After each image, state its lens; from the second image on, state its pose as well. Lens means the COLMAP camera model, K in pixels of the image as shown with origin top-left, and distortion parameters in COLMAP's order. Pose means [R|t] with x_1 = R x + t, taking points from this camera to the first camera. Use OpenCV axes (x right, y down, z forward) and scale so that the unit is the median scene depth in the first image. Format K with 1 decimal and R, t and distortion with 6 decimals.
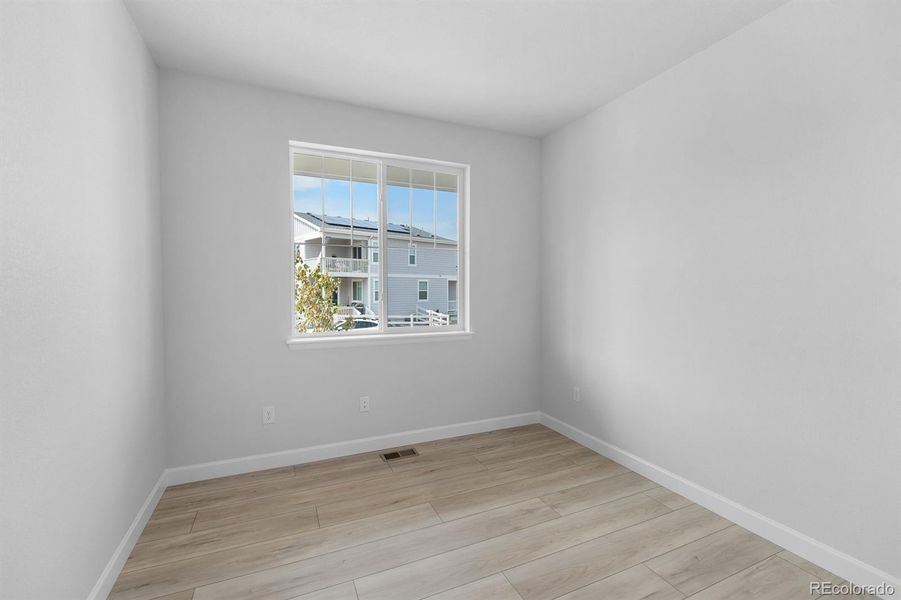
lens RADIAL K [[398.2, 0, 446.9], [0, 398.2, 294.7], [0, 0, 1]] dist [-0.001413, -0.000132]
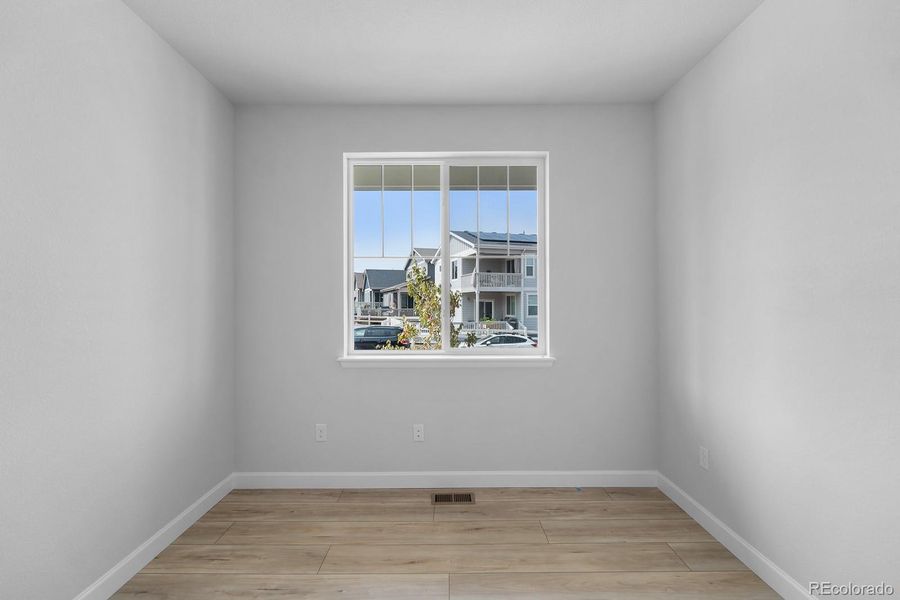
lens RADIAL K [[397.8, 0, 446.4], [0, 397.8, 294.7], [0, 0, 1]] dist [-0.001413, -0.000132]
pose [[0.913259, -0.010867, -0.407234, 0.207000], [-0.003886, 0.999366, -0.035384, -0.003114], [0.407360, 0.033898, 0.912638, 0.192331]]
